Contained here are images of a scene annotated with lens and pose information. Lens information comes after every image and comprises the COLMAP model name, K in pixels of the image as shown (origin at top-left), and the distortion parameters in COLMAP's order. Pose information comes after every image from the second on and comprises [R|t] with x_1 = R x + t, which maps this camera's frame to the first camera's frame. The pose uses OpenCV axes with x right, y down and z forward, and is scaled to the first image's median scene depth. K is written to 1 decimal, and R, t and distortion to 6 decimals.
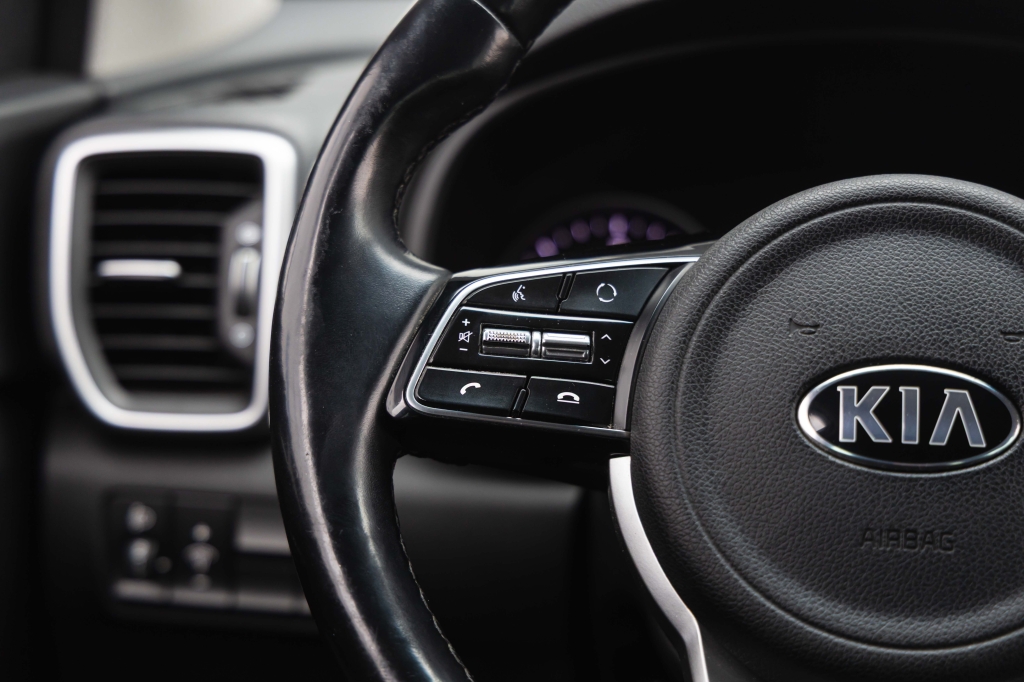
lens RADIAL K [[2055.2, 0, 515.1], [0, 2055.2, 349.1], [0, 0, 1]] dist [0.032146, 0.000000]
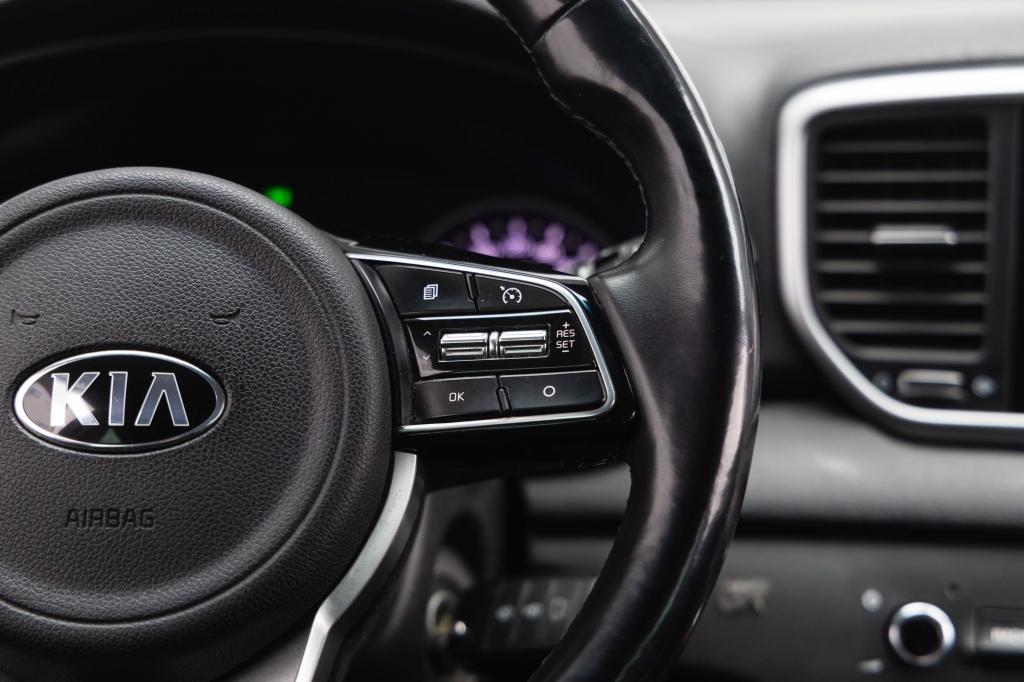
lens RADIAL K [[2055.2, 0, 513.0], [0, 2055.2, 342.2], [0, 0, 1]] dist [0.032146, 0.000000]
pose [[0.996712, -0.037100, 0.072029, 0.304661], [0.037463, 0.999291, -0.003700, 0.014411], [-0.071841, 0.006386, 0.997396, -0.048362]]
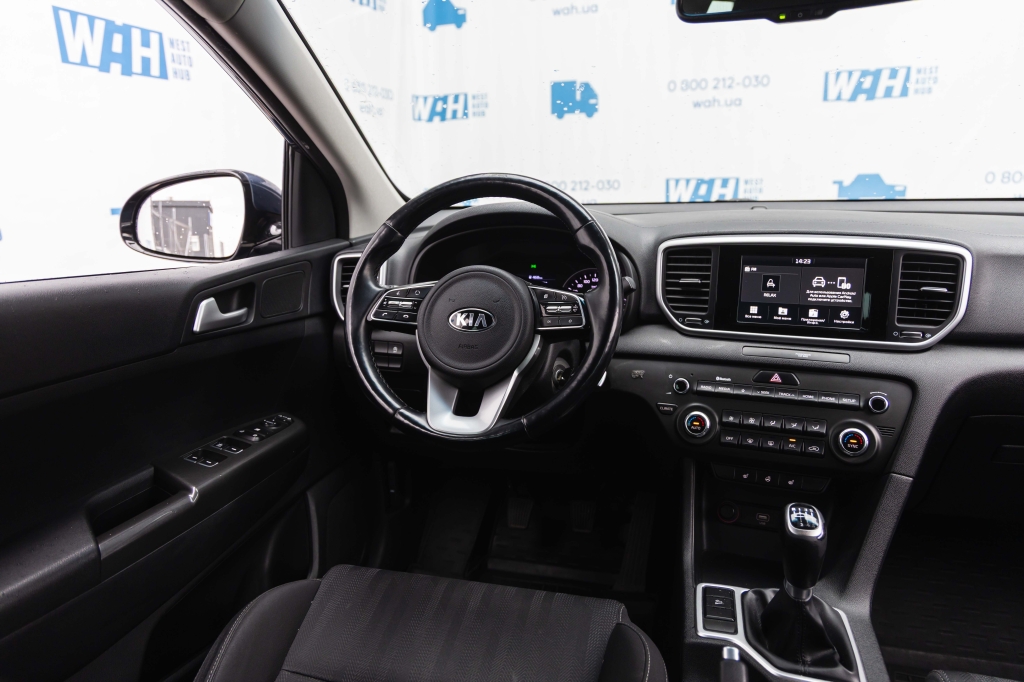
lens RADIAL K [[682.4, 0, 516.7], [0, 682.4, 340.9], [0, 0, 1]] dist [0.001588, 0.005077]
pose [[0.987043, -0.003709, -0.160411, 0.510843], [0.013344, 0.998167, 0.059030, -0.007514], [0.159898, -0.060405, 0.985284, -0.449930]]
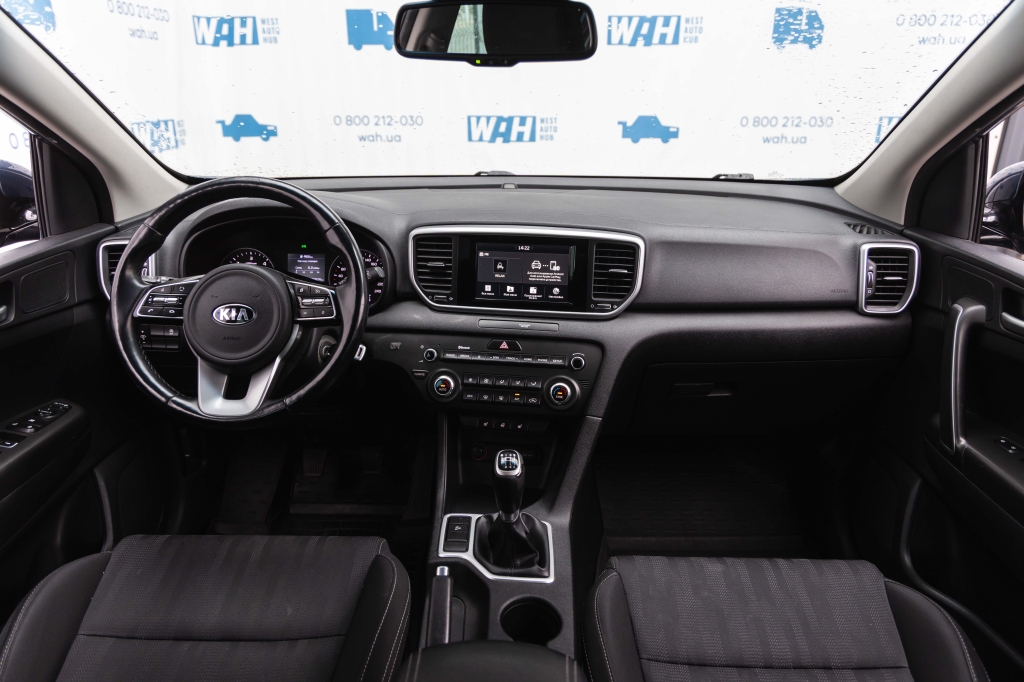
lens RADIAL K [[682.4, 0, 511.2], [0, 682.4, 342.5], [0, 0, 1]] dist [0.001588, 0.005077]
pose [[0.996004, -0.047633, 0.075541, 0.716991], [0.033338, 0.983046, 0.180303, -0.173527], [-0.082848, -0.177064, 0.980706, -0.702609]]
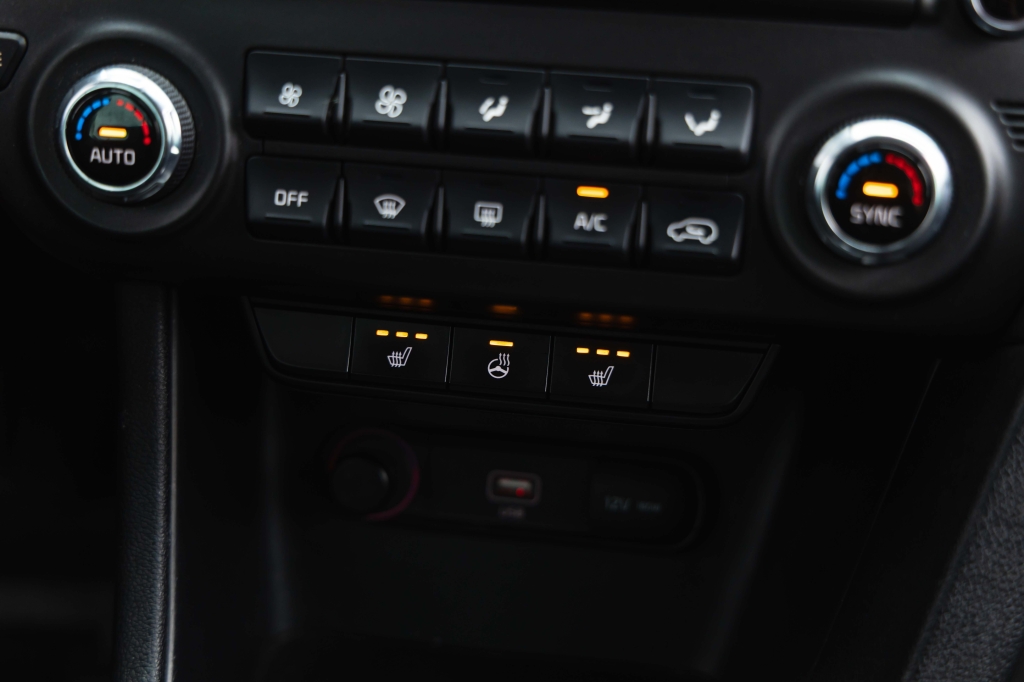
lens RADIAL K [[1636.8, 0, 511.7], [0, 1636.8, 348.7], [0, 0, 1]] dist [-0.027435, 0.000000]
pose [[0.997164, -0.054653, 0.051738, 0.795361], [0.030381, 0.921298, 0.387668, 0.097265], [-0.068853, -0.384997, 0.920346, 0.452235]]
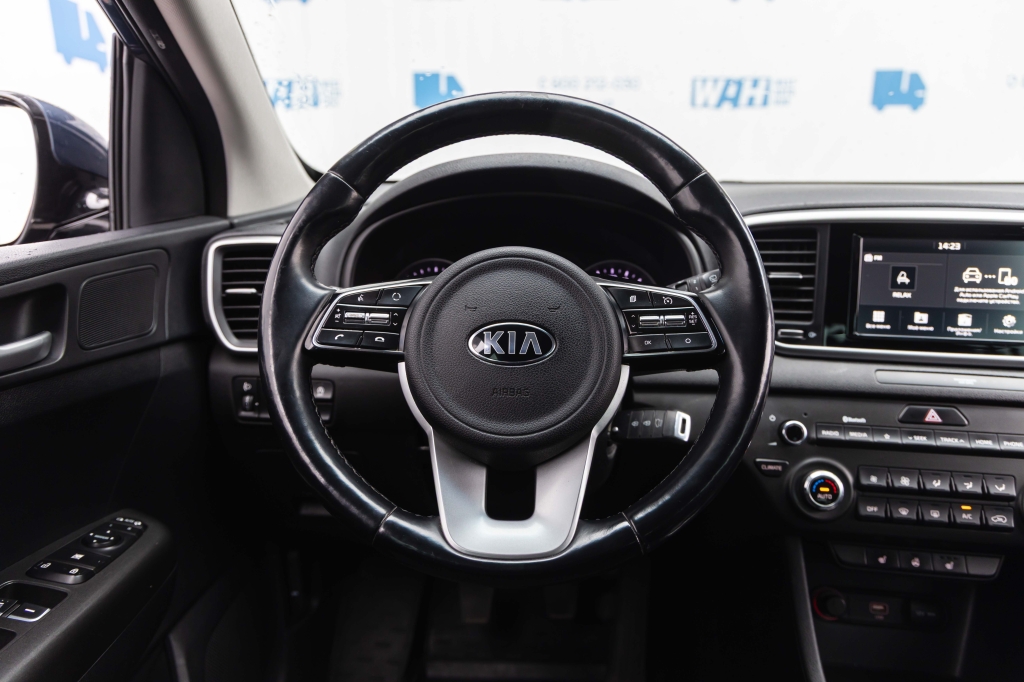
lens RADIAL K [[682.4, 0, 517.3], [0, 682.4, 343.9], [0, 0, 1]] dist [0.001588, 0.005077]
pose [[0.996692, -0.033025, 0.074258, 0.131219], [0.029154, 0.998189, 0.052617, -0.009688], [-0.075861, -0.050278, 0.995850, 0.162780]]
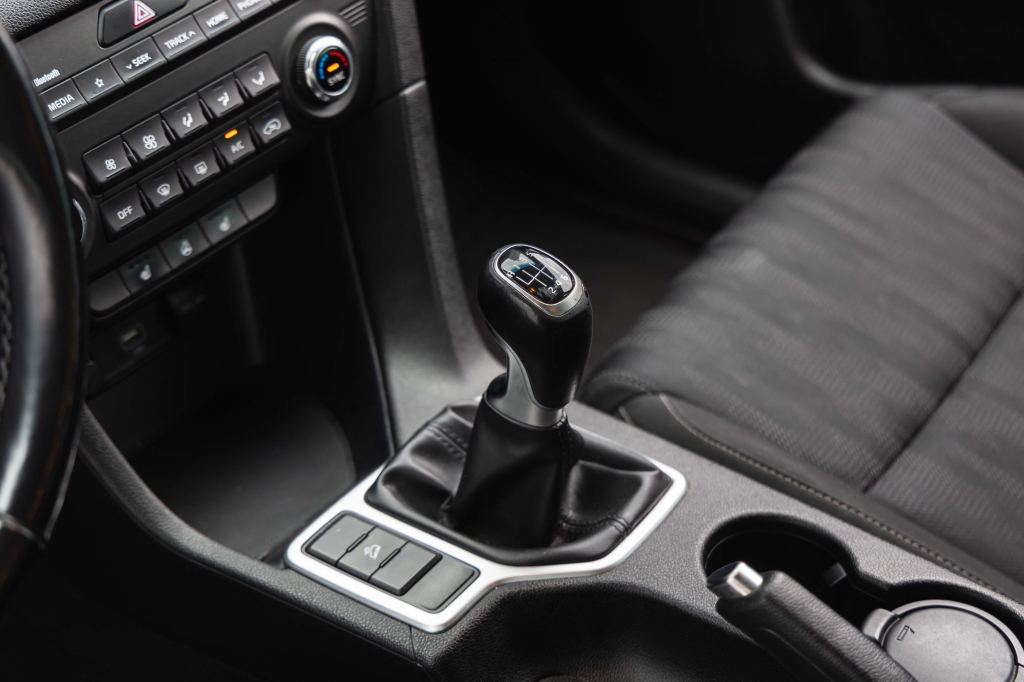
lens RADIAL K [[2055.2, 0, 513.3], [0, 2055.2, 343.7], [0, 0, 1]] dist [0.032146, 0.000000]
pose [[0.443494, -0.574910, 0.687598, -0.385663], [0.177089, 0.808255, 0.561572, -0.524974], [-0.878608, -0.127288, 0.460266, 0.032361]]
